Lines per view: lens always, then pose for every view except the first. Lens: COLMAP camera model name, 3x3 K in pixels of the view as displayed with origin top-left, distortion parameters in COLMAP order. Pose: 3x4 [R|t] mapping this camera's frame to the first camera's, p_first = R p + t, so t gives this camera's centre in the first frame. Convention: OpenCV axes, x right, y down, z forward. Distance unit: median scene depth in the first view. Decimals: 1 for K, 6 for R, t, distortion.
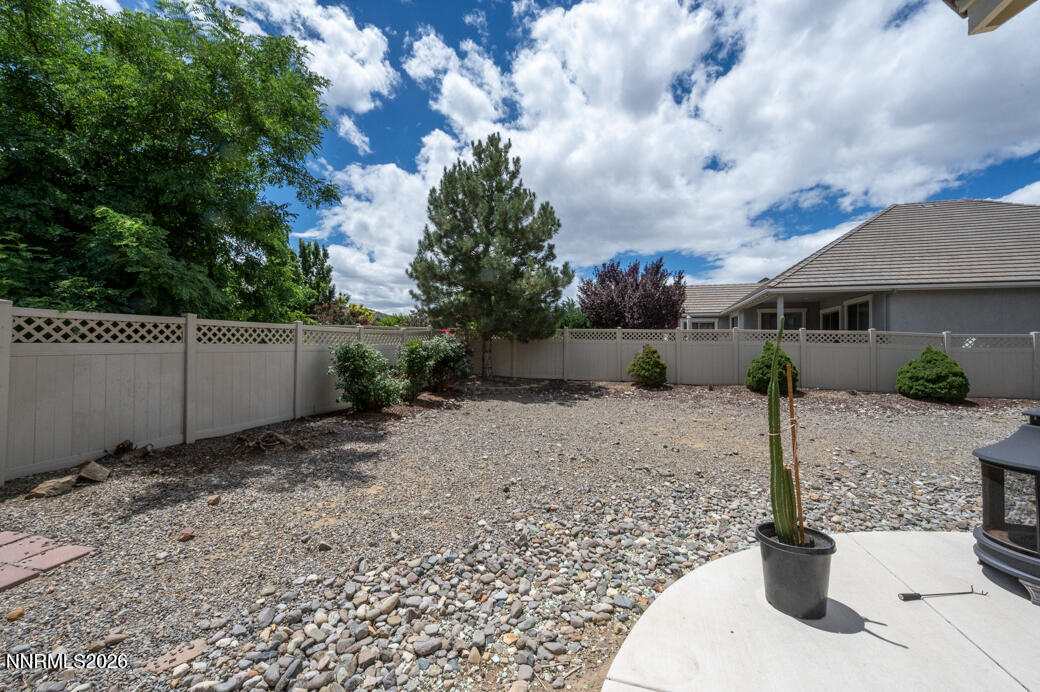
lens RADIAL K [[413.9, 0, 518.6], [0, 413.9, 367.9], [0, 0, 1]] dist [0.022090, 0.000091]
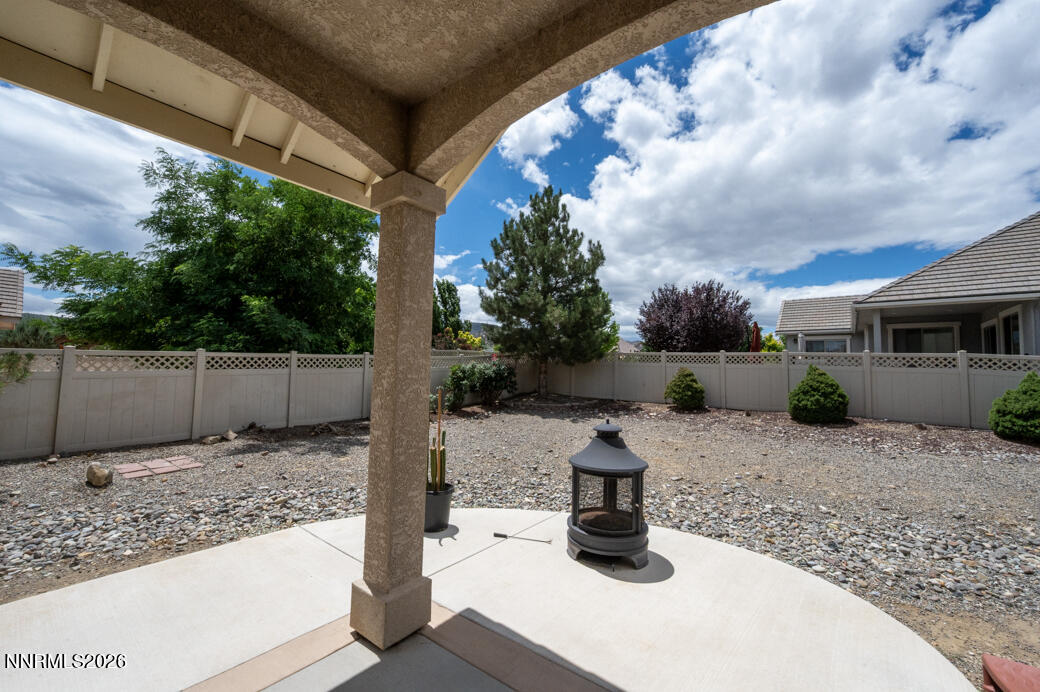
lens RADIAL K [[421.0, 0, 521.8], [0, 421.0, 344.0], [0, 0, 1]] dist [-0.002758, 0.000128]
pose [[0.922719, -0.016147, -0.385134, 0.393200], [-0.022782, 0.995092, -0.096300, -0.006762], [0.384799, 0.097632, 0.917822, -0.119325]]
